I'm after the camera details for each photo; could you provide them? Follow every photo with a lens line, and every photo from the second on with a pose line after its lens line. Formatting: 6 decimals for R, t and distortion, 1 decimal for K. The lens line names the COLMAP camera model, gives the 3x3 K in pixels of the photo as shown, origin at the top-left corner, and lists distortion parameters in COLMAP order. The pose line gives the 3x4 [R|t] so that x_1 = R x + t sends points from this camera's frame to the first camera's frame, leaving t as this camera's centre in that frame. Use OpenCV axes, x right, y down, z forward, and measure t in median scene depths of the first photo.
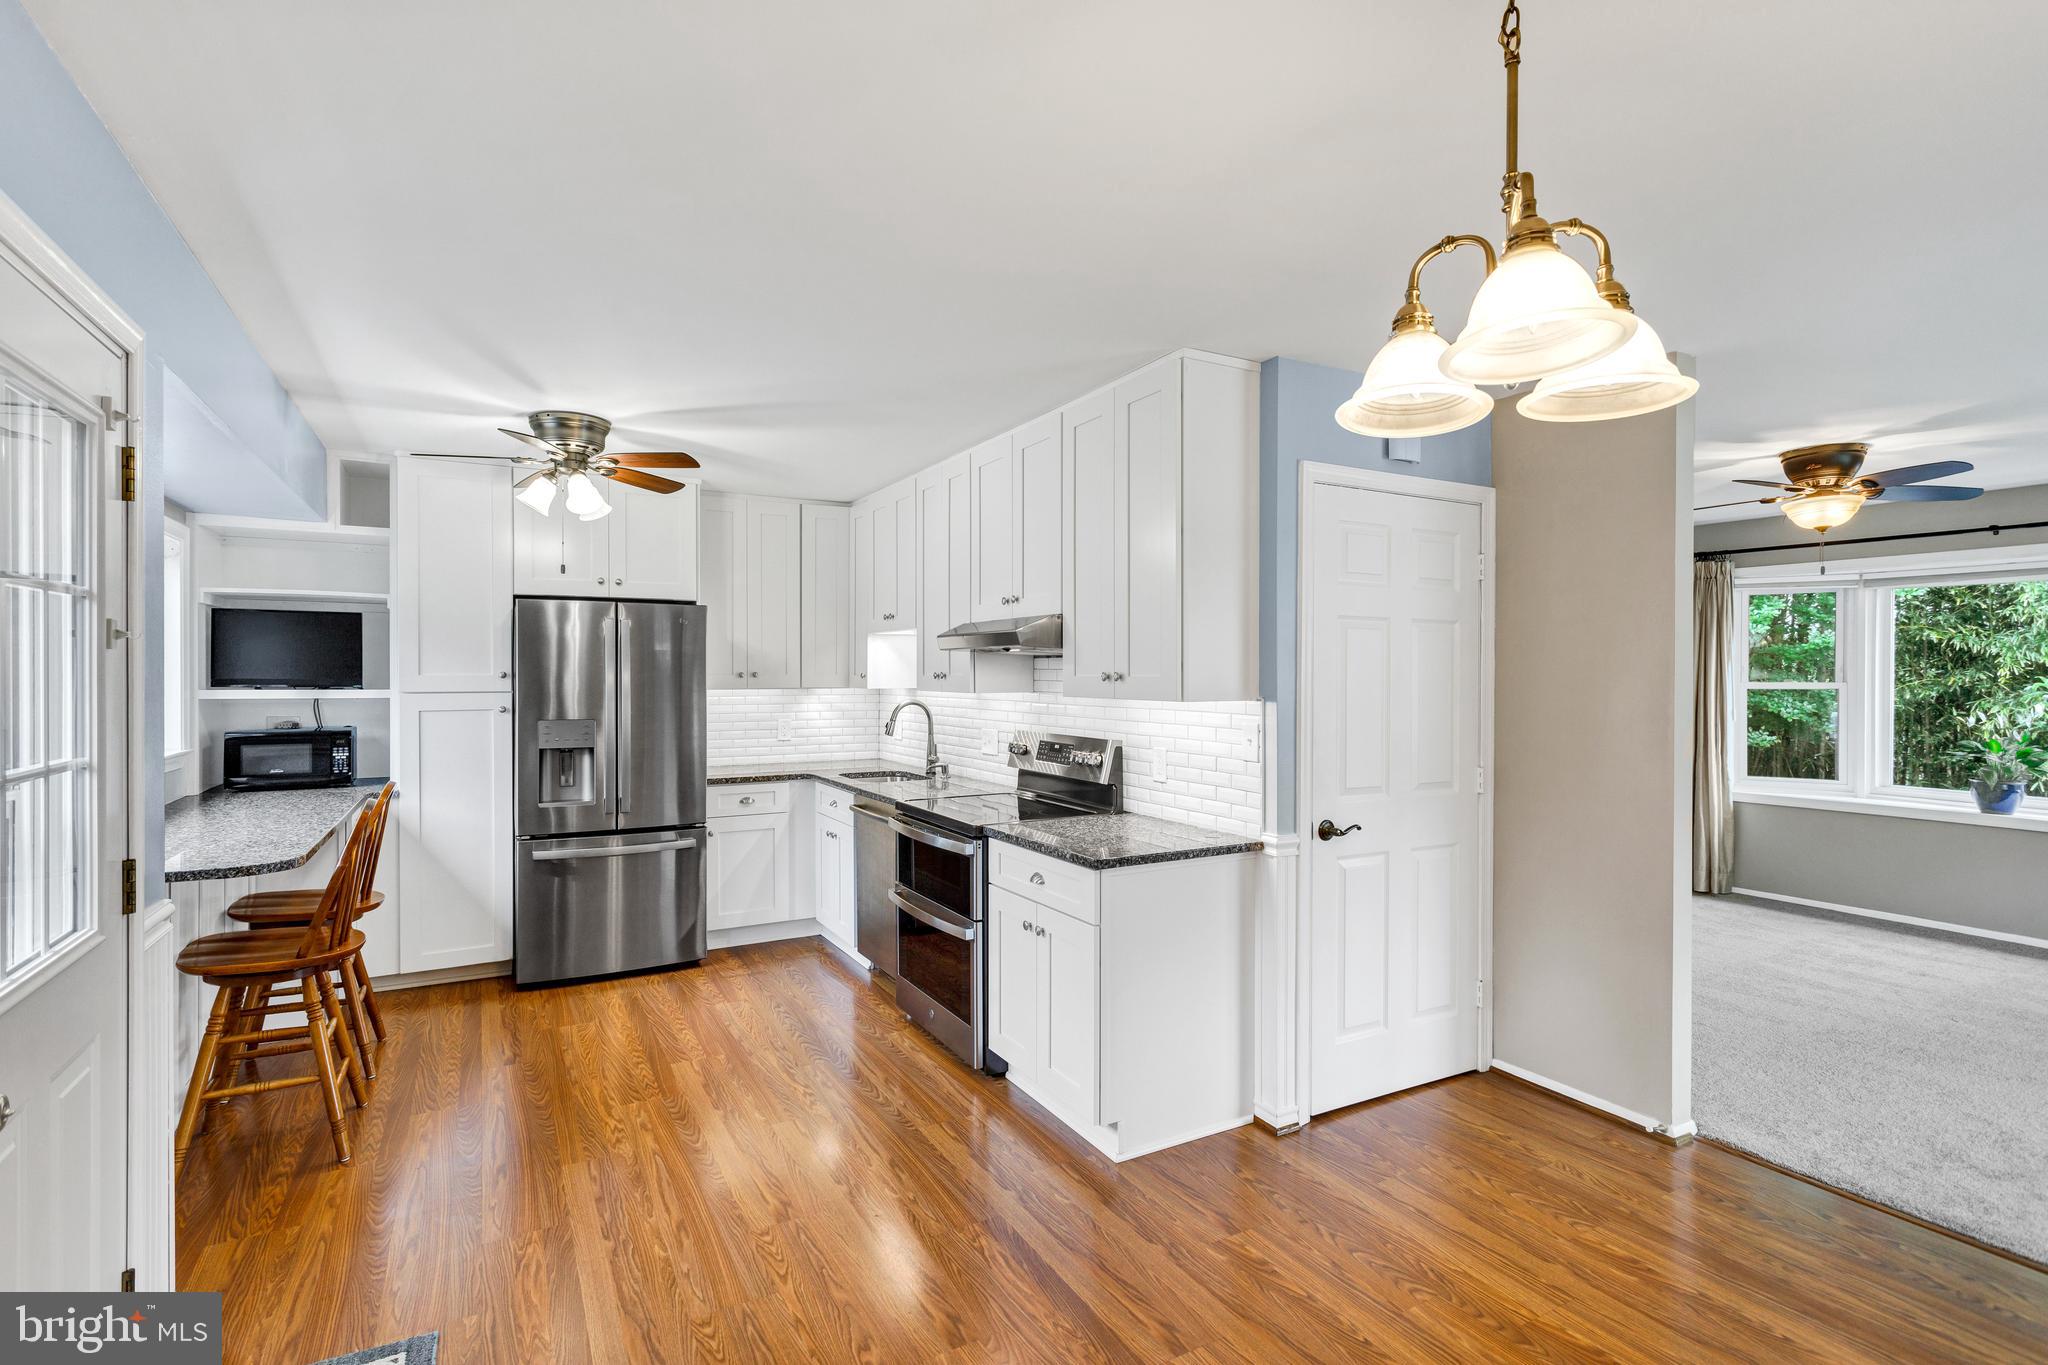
lens RADIAL K [[966.3, 0, 1014.4], [0, 966.3, 684.9], [0, 0, 1]] dist [0.002652, 0.001214]
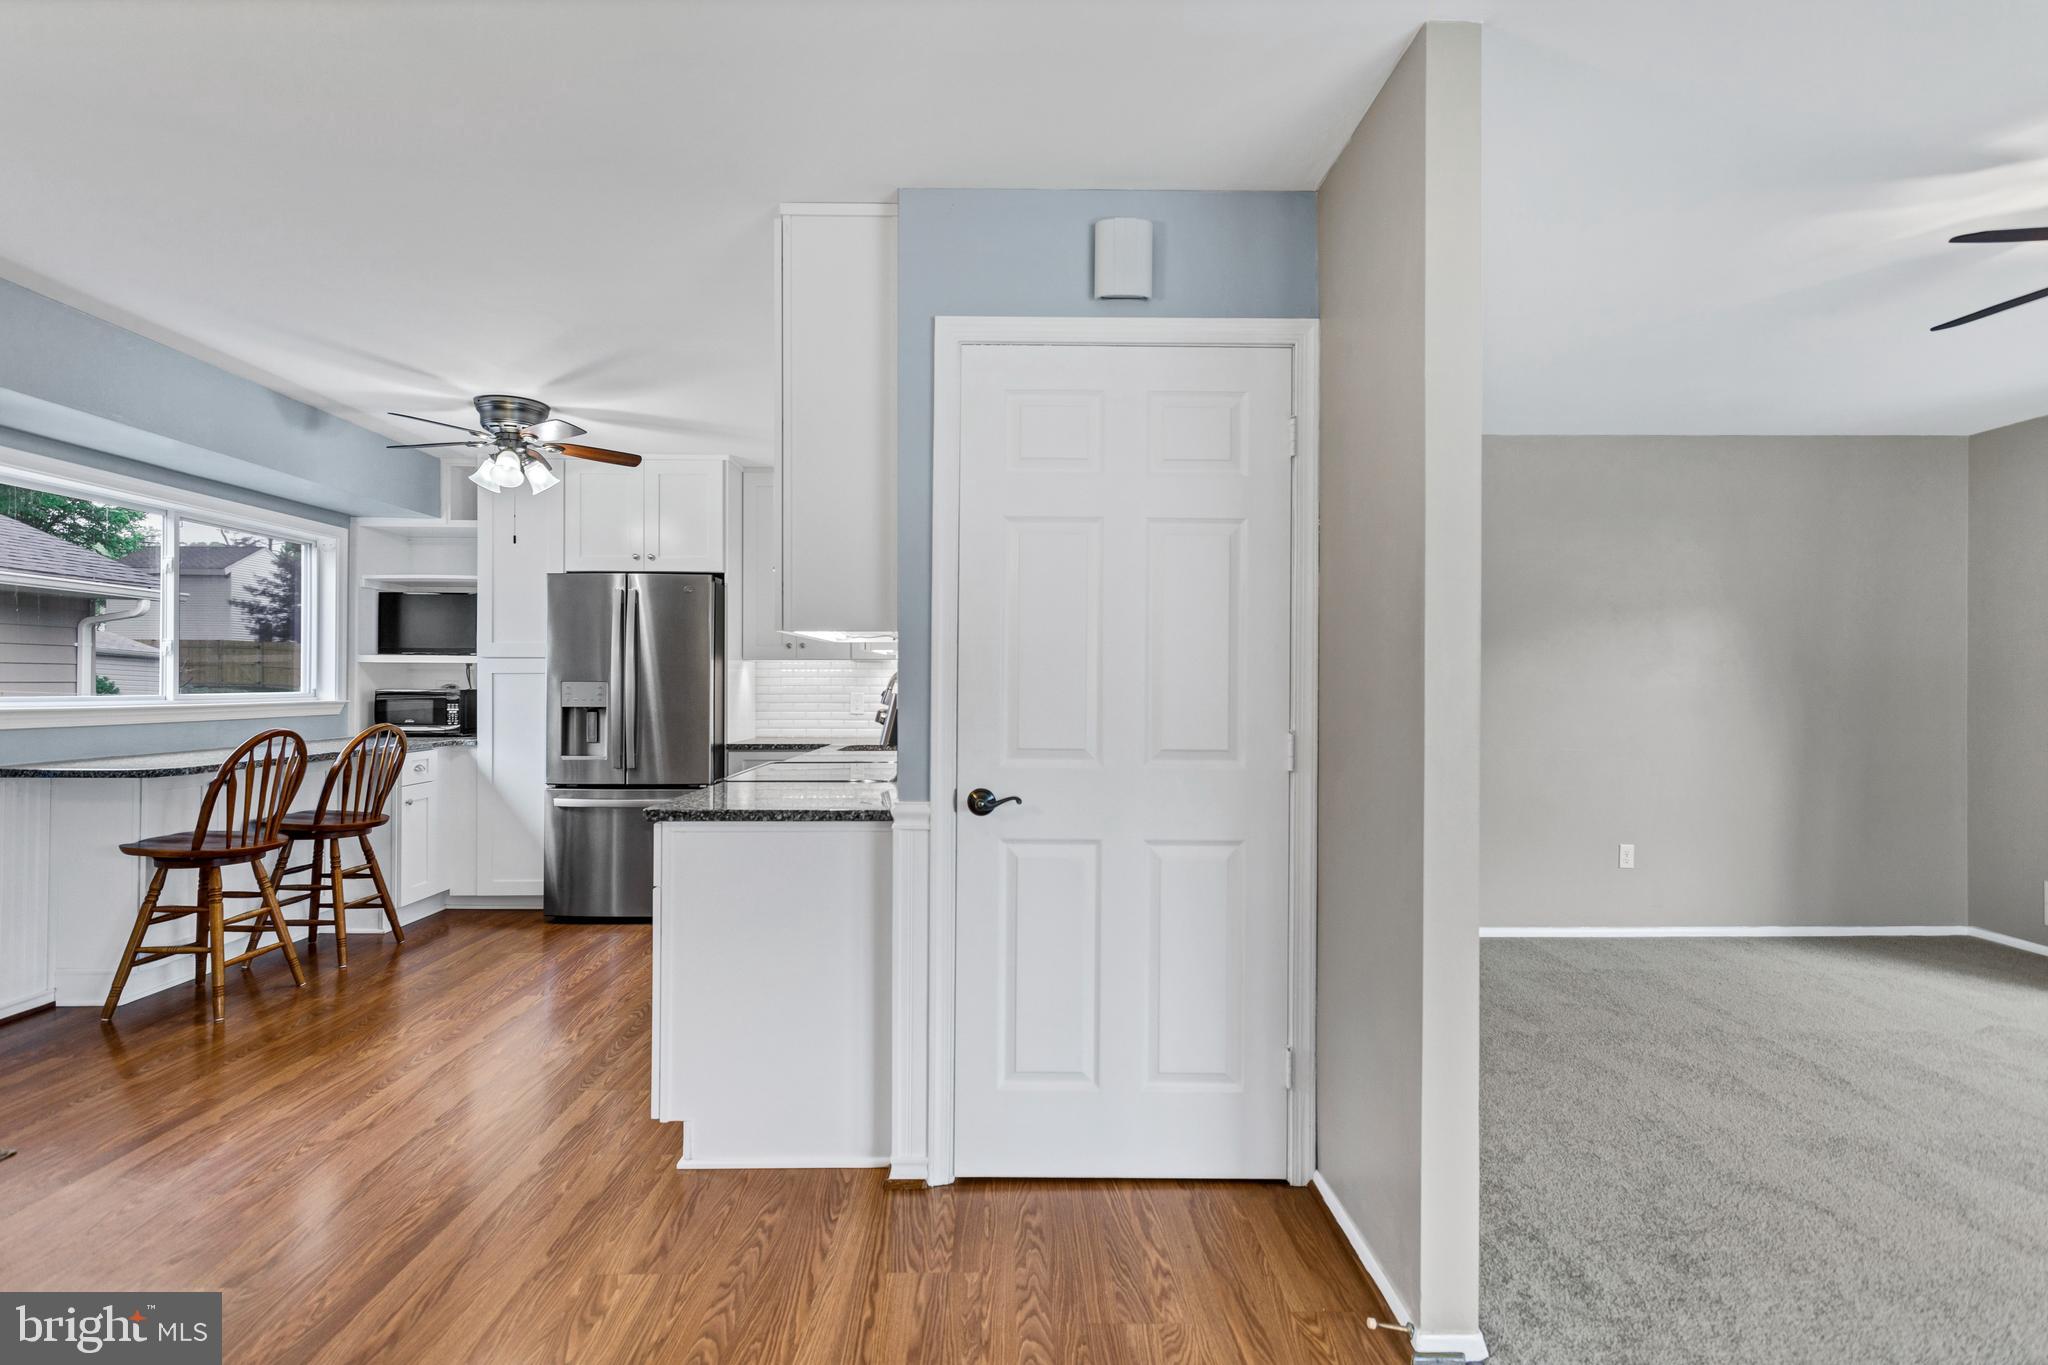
lens RADIAL K [[989.7, 0, 1004.2], [0, 989.7, 689.1], [0, 0, 1]] dist [0.004114, 0.001117]
pose [[0.882588, 0.004699, -0.470124, 0.486329], [-0.007357, 0.999966, -0.003818, 0.044864], [0.470090, 0.006828, 0.882592, 0.225817]]
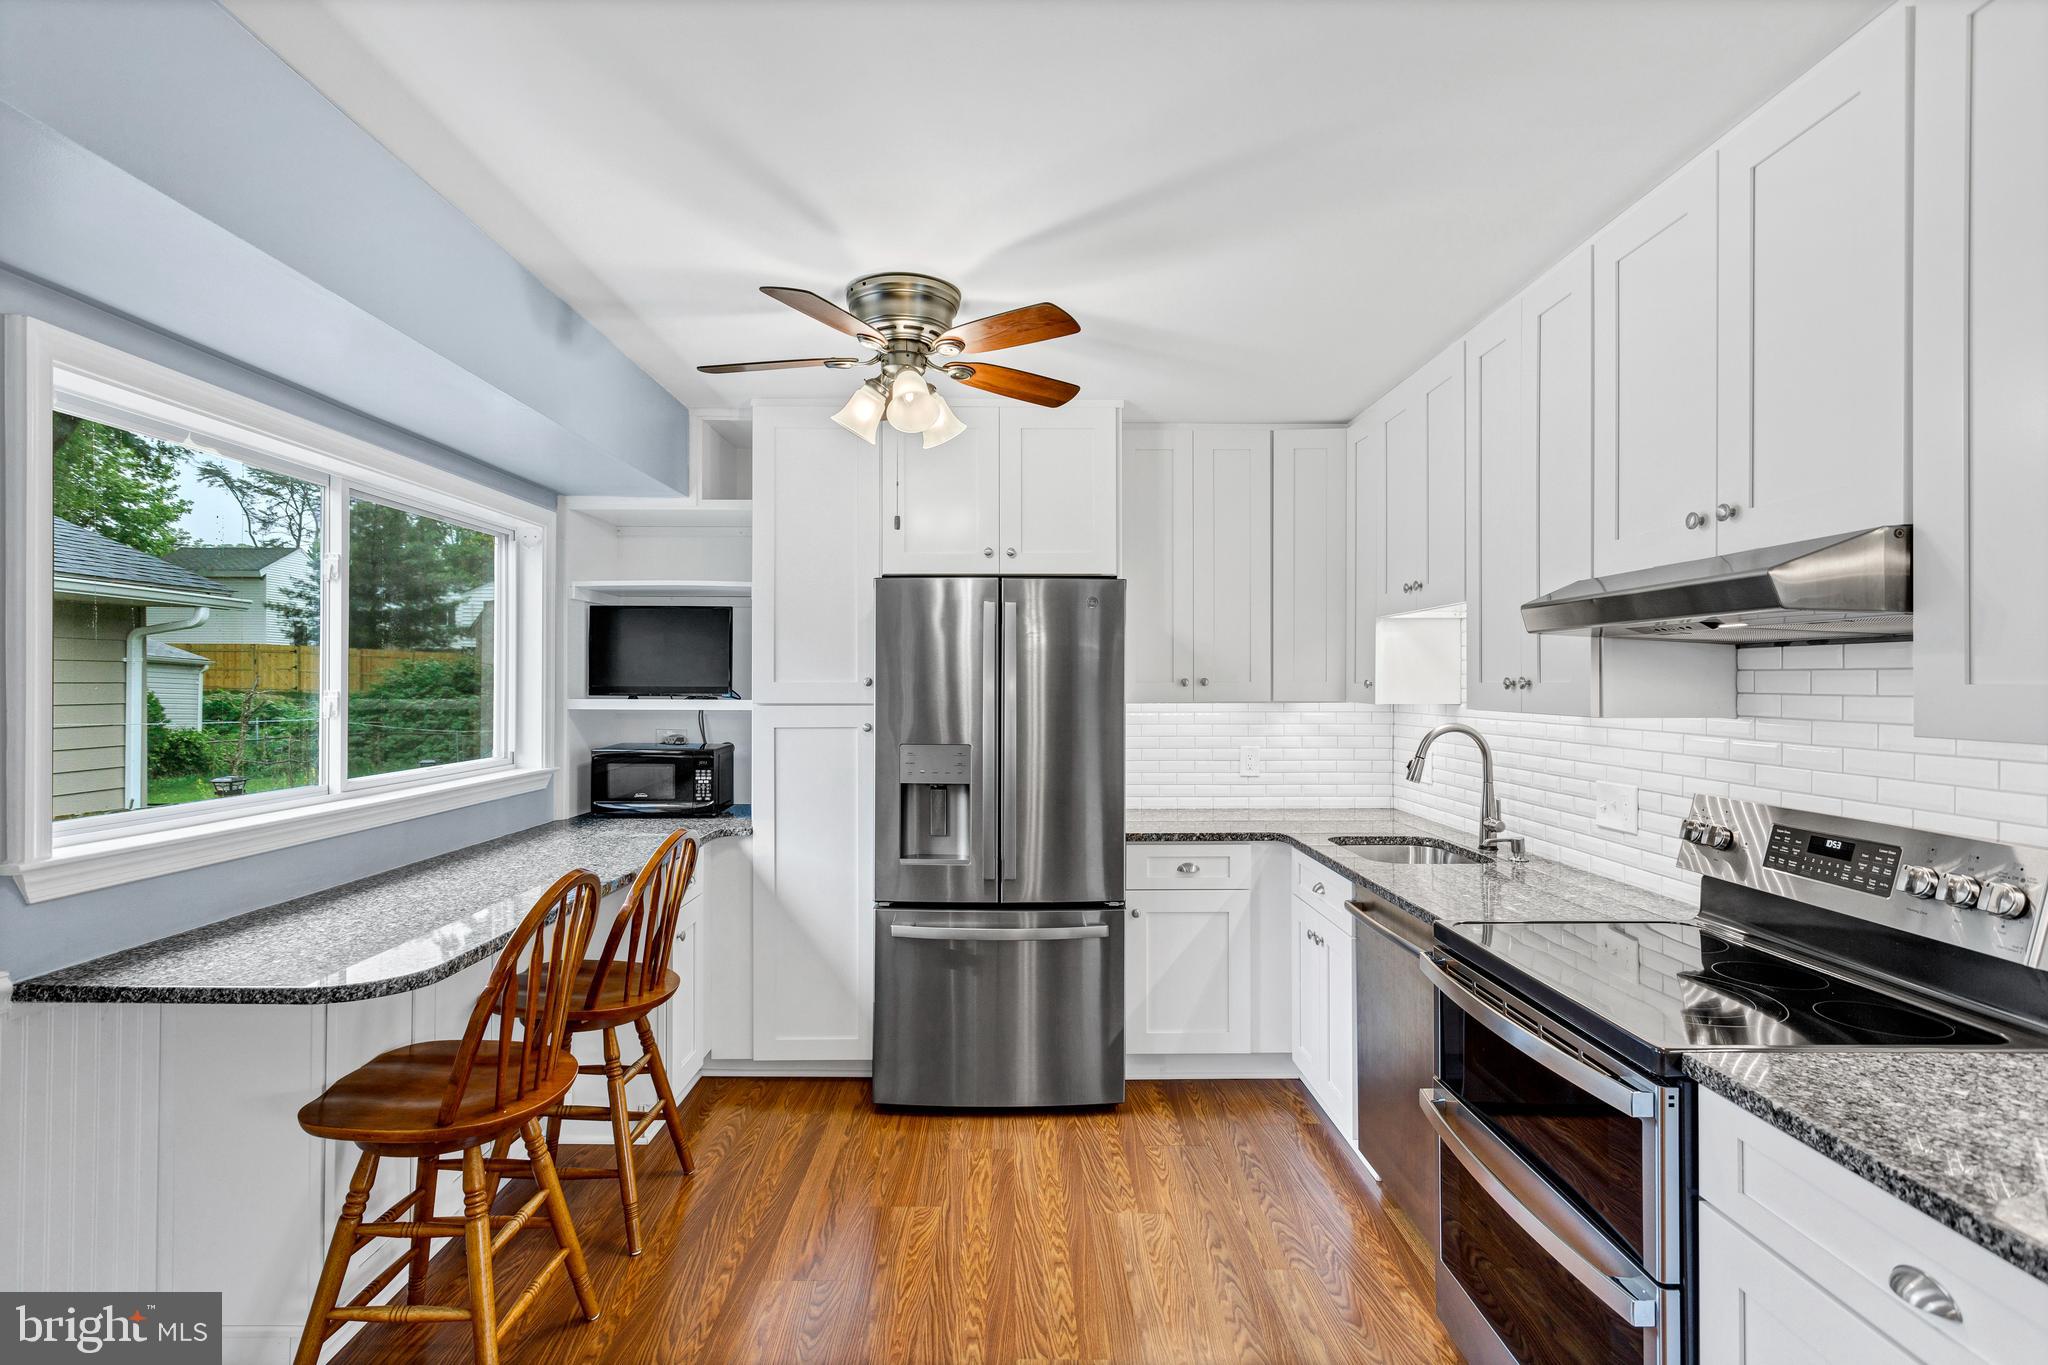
lens RADIAL K [[988.3, 0, 1015.4], [0, 988.3, 685.2], [0, 0, 1]] dist [-0.000110, -0.000221]
pose [[0.879674, 0.001757, -0.475574, -0.061758], [-0.005640, 0.999961, -0.006739, -0.003184], [0.475543, 0.008611, 0.879650, 0.378870]]
